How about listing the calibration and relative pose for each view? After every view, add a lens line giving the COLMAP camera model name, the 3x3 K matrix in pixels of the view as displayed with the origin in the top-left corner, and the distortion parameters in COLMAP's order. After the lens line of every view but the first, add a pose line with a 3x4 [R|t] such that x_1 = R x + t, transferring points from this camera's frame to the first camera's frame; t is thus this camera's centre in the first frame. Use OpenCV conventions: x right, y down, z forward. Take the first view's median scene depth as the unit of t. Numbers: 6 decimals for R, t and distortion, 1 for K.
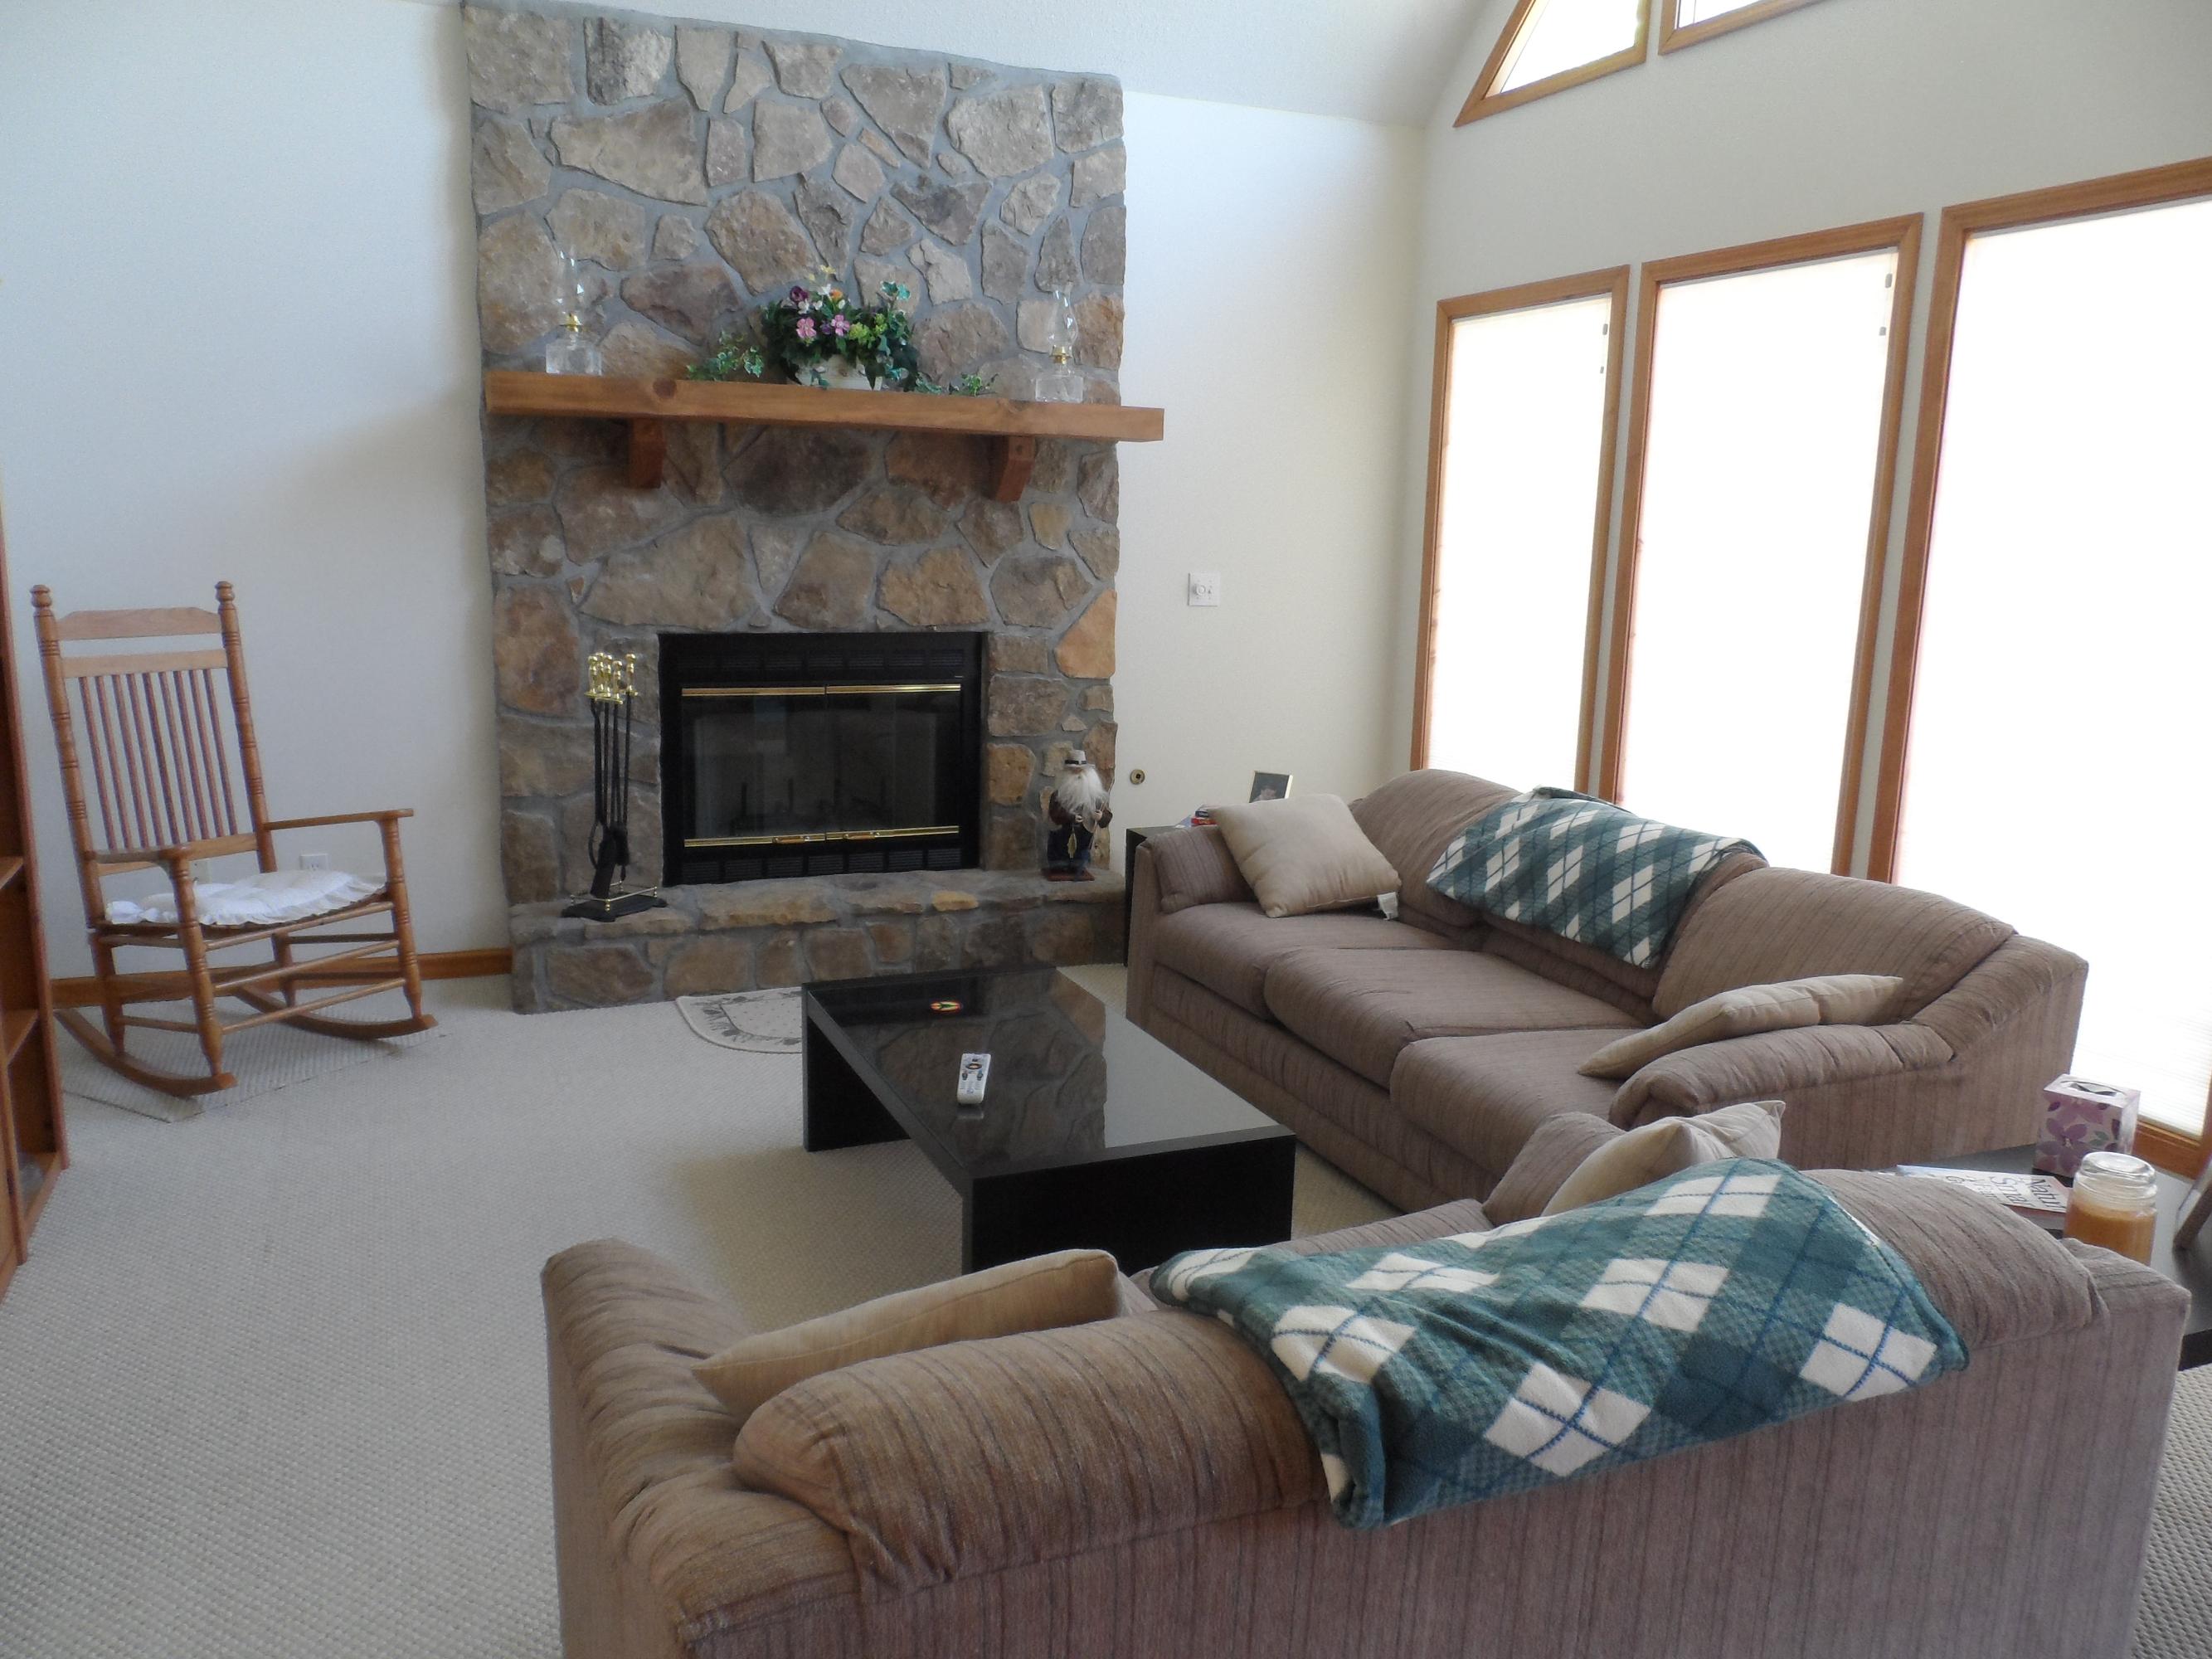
lens RADIAL K [[1676.3, 0, 1097.8], [0, 1676.3, 842.0], [0, 0, 1]] dist [-0.024740, 0.004686]
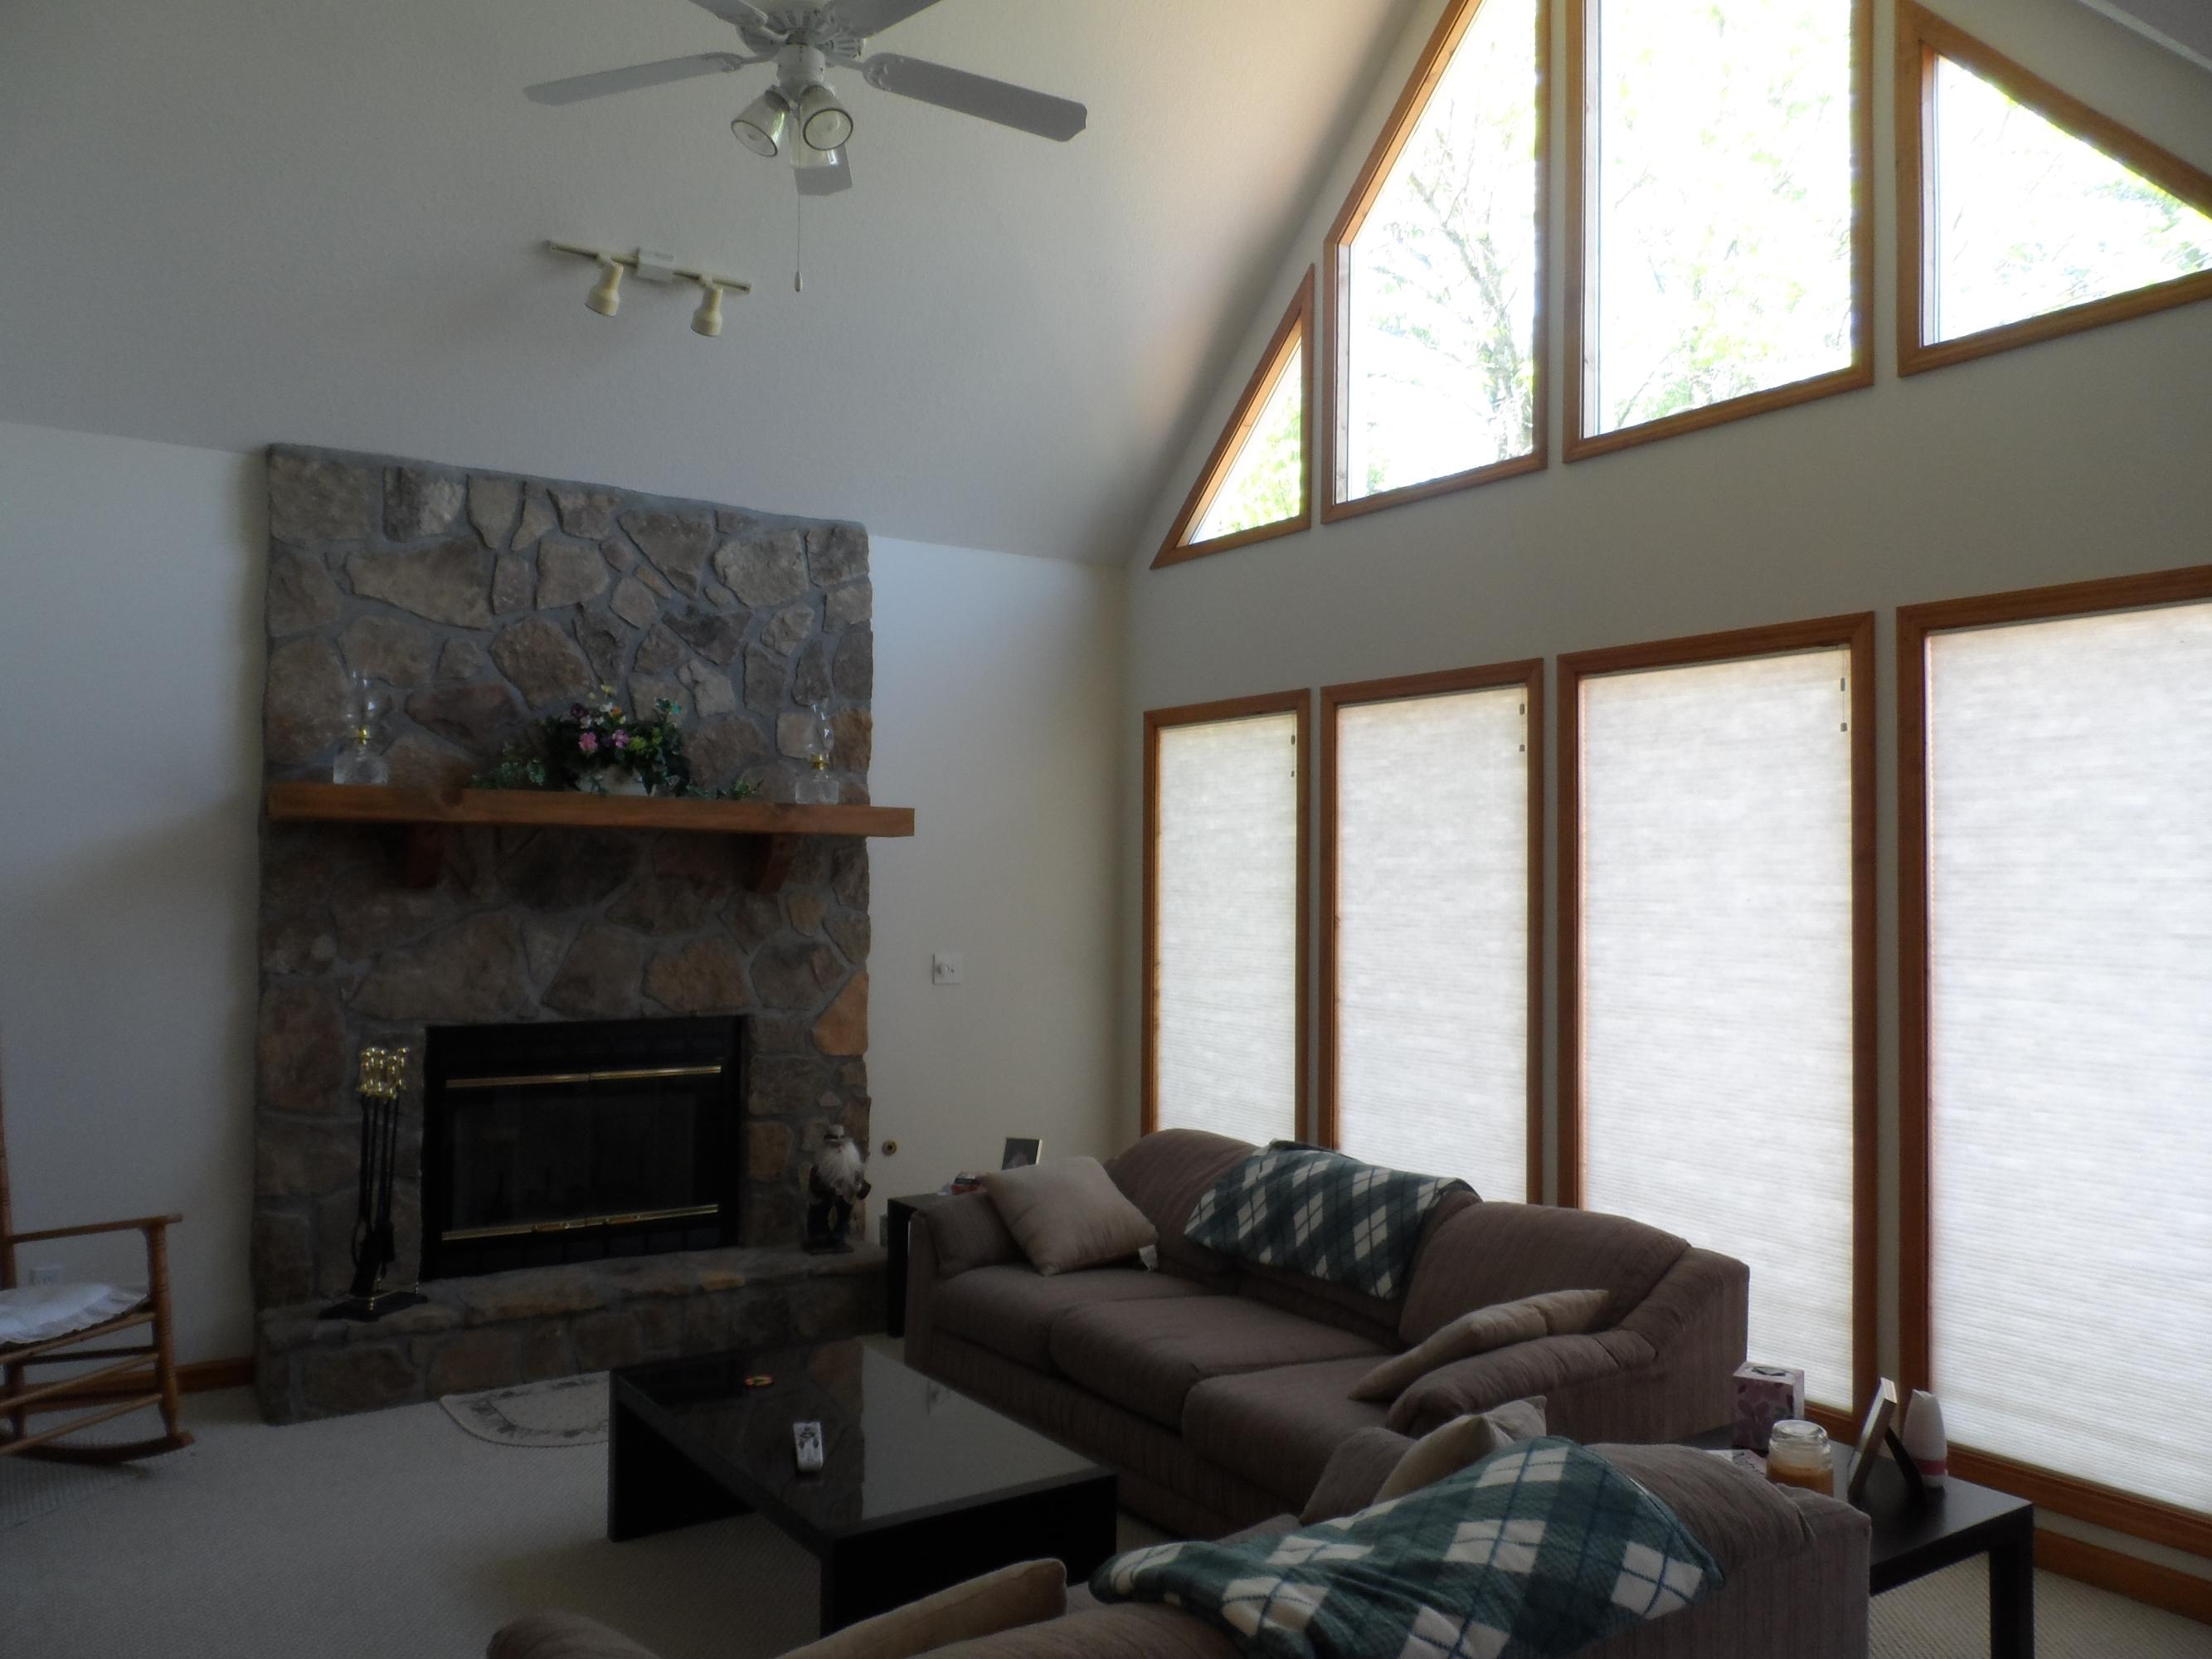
lens RADIAL K [[1676.3, 0, 1104.7], [0, 1676.3, 826.8], [0, 0, 1]] dist [-0.024740, 0.004686]
pose [[0.979472, -0.009247, 0.201368, -0.065445], [0.053451, 0.975103, -0.215215, -0.002395], [-0.194364, 0.221561, 0.955580, -0.087617]]
